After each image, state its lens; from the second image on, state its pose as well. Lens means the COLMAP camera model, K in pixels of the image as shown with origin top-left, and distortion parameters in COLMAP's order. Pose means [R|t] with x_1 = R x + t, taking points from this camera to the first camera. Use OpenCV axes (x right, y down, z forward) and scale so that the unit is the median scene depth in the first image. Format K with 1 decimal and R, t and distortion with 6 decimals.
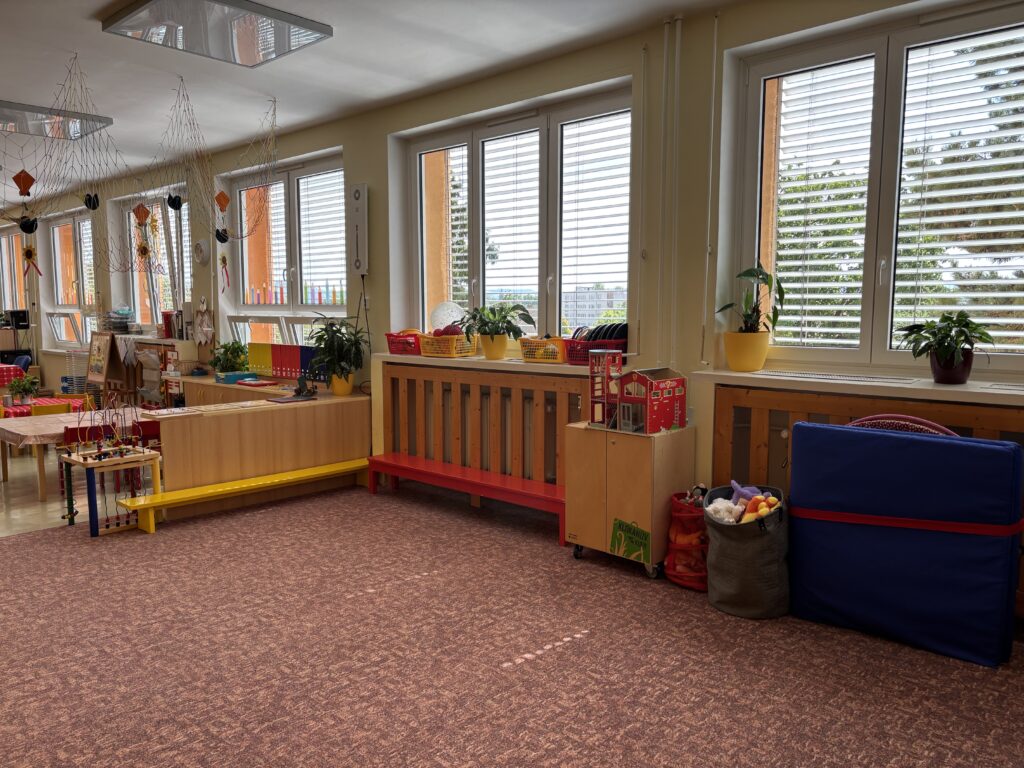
lens RADIAL K [[766.2, 0, 512.0], [0, 766.2, 384.0], [0, 0, 1]] dist [0.070232, -0.052911]
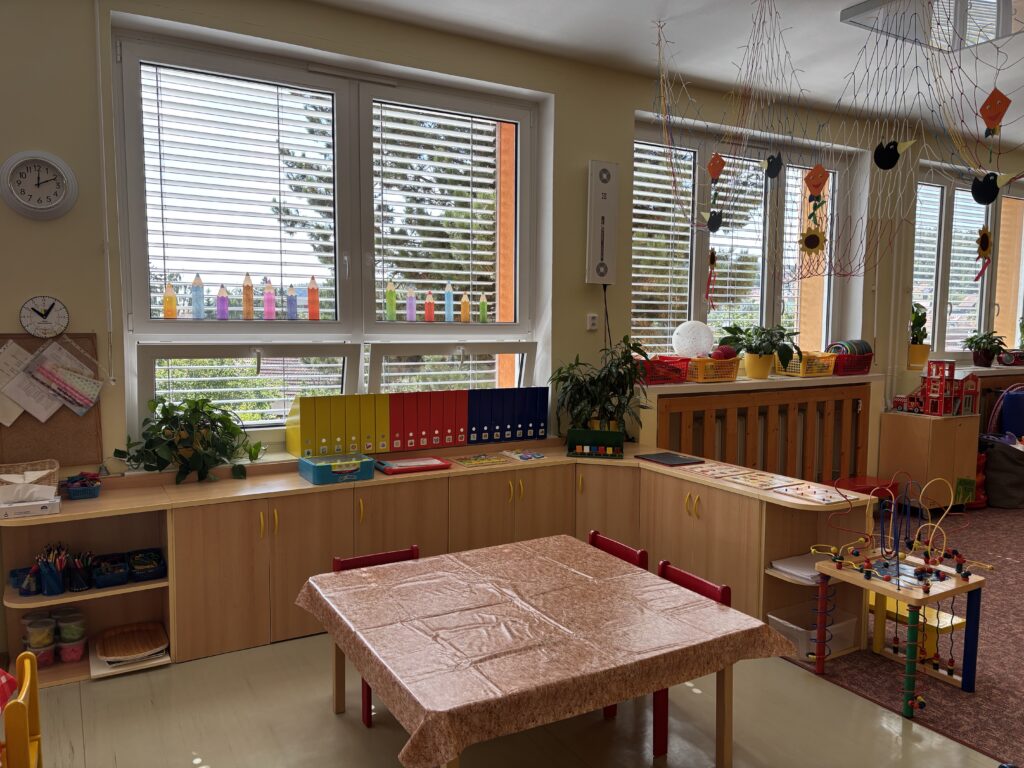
lens RADIAL K [[798.7, 0, 512.0], [0, 798.7, 384.0], [0, 0, 1]] dist [0.084127, 0.000070]
pose [[0.269964, -0.066778, 0.960552, -0.912699], [0.091280, 0.994874, 0.043510, -0.081740], [-0.958534, 0.075933, 0.274676, 0.821390]]
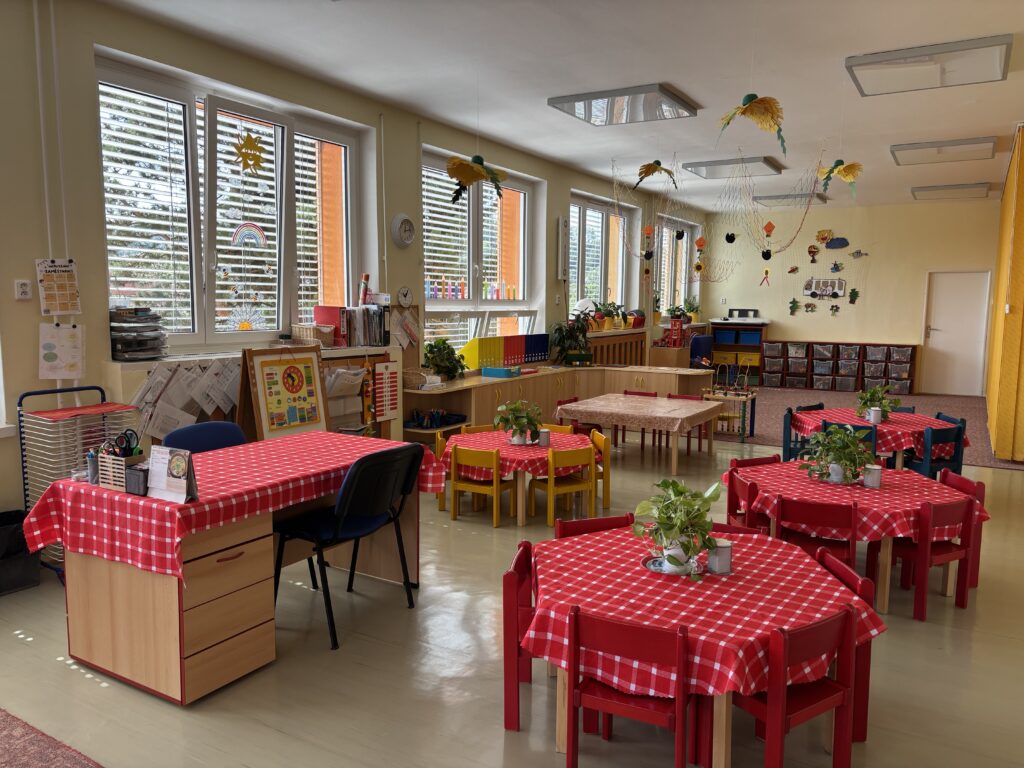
lens RADIAL K [[766.2, 0, 512.0], [0, 766.2, 384.0], [0, 0, 1]] dist [0.070232, -0.052911]
pose [[-0.210838, -0.096379, 0.972758, -1.410944], [0.098809, 0.987929, 0.119299, -0.116626], [-0.972514, 0.121270, -0.198770, 1.254640]]
